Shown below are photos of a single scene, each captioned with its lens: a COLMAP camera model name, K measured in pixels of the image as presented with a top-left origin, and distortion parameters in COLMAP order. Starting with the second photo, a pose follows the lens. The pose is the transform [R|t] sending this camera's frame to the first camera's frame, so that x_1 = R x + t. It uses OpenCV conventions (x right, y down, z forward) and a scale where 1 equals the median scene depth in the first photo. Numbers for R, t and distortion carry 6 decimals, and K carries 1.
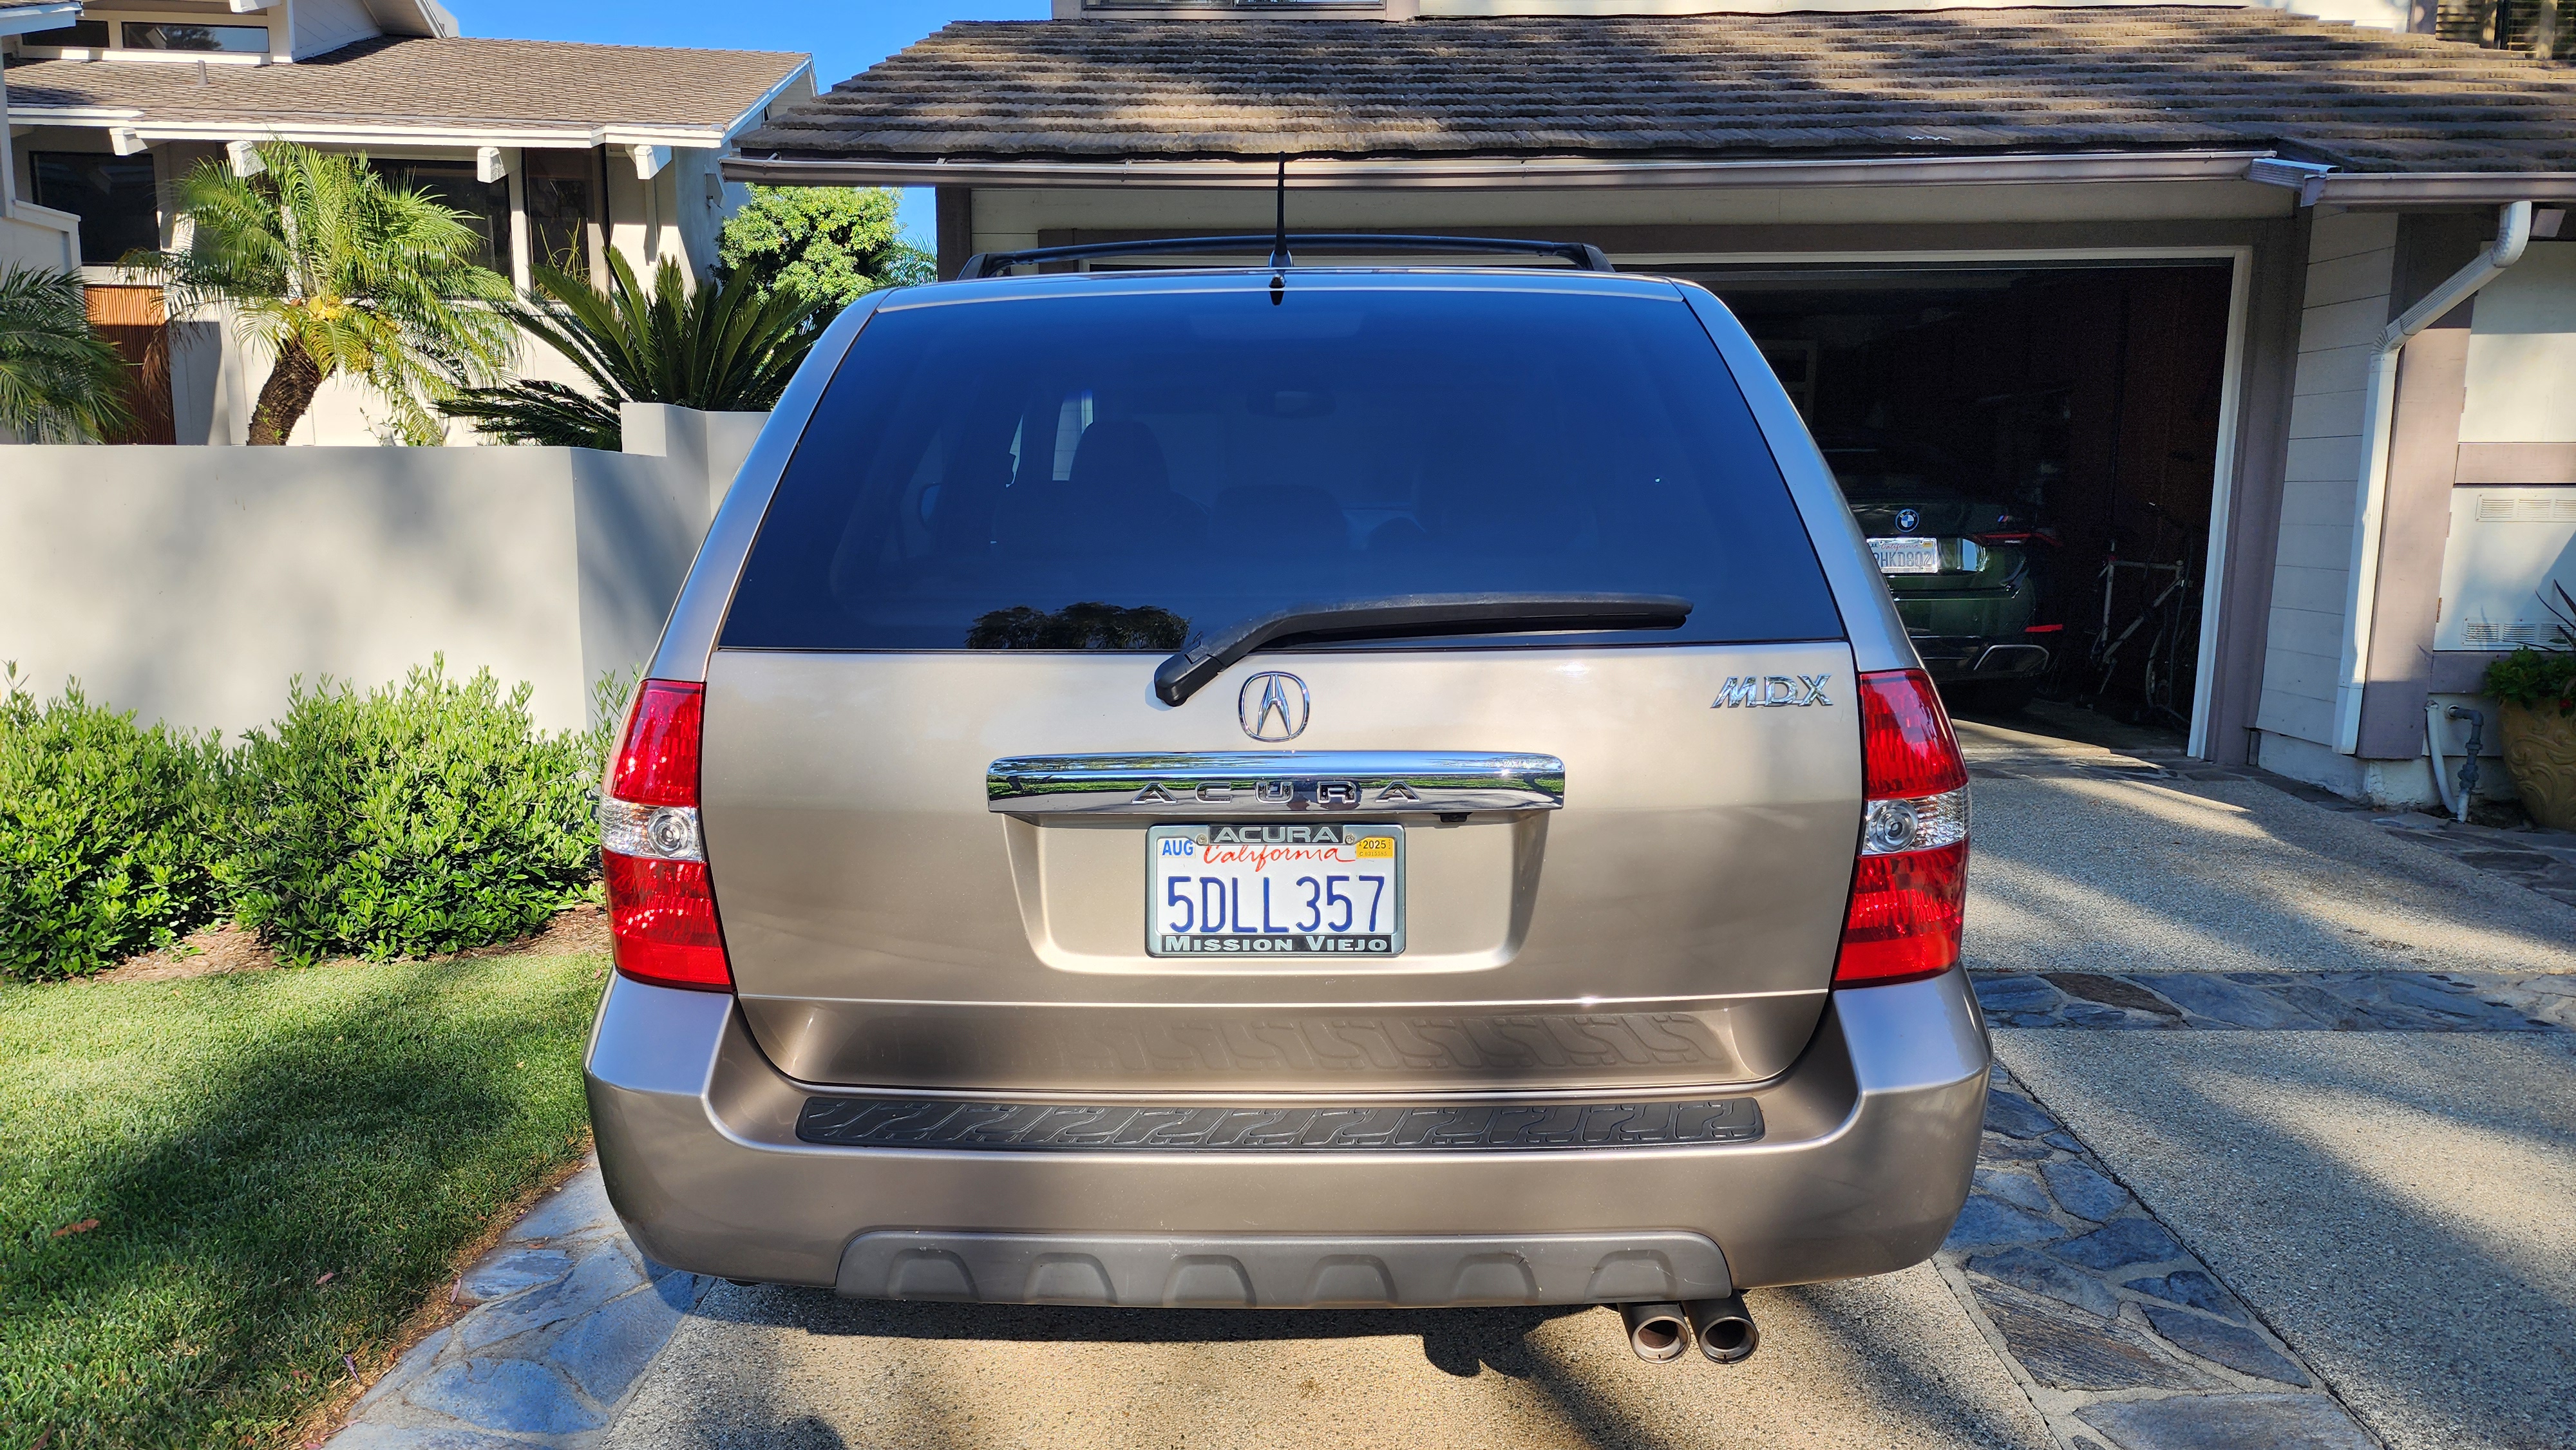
lens RADIAL K [[1668.1, 0, 1288.0], [0, 1668.1, 725.0], [0, 0, 1]] dist [0.008620, 0.001168]
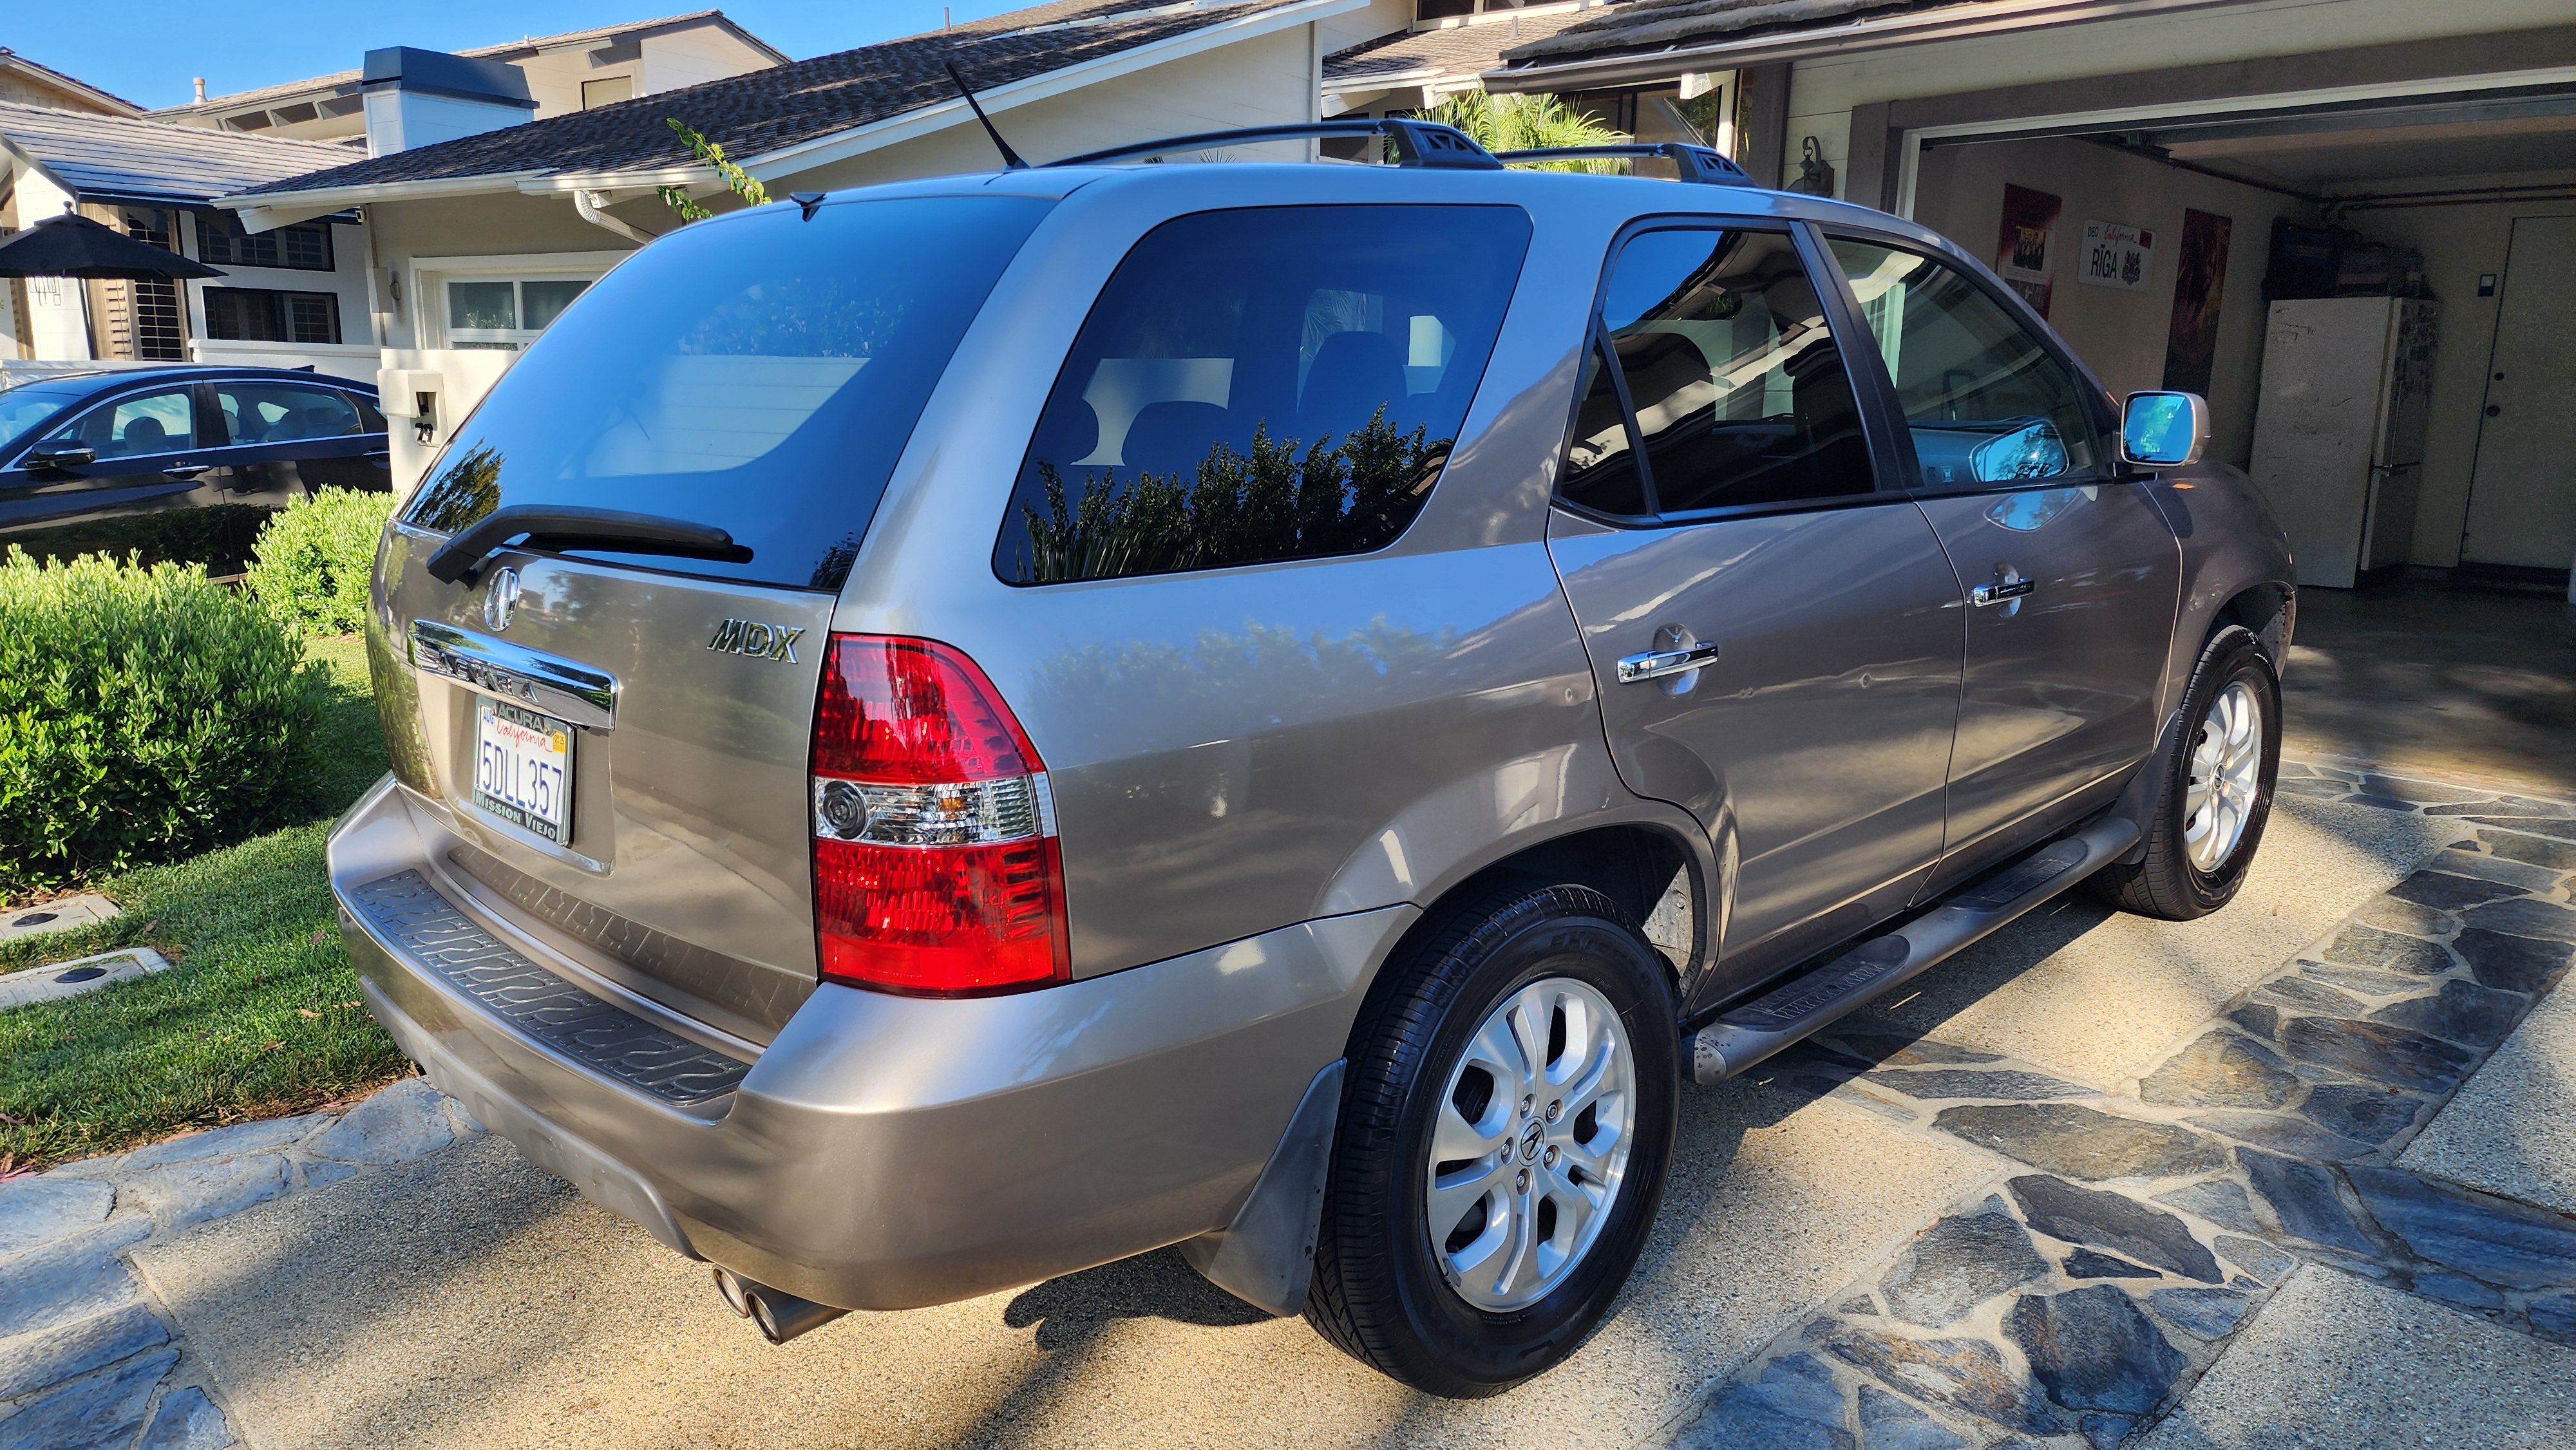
lens RADIAL K [[1668.1, 0, 1288.0], [0, 1668.1, 725.0], [0, 0, 1]] dist [0.008620, 0.001168]
pose [[0.724164, 0.147797, -0.673604, 0.406186], [-0.109226, 0.989017, 0.099578, -0.035231], [0.680923, 0.001464, 0.732353, 0.194239]]
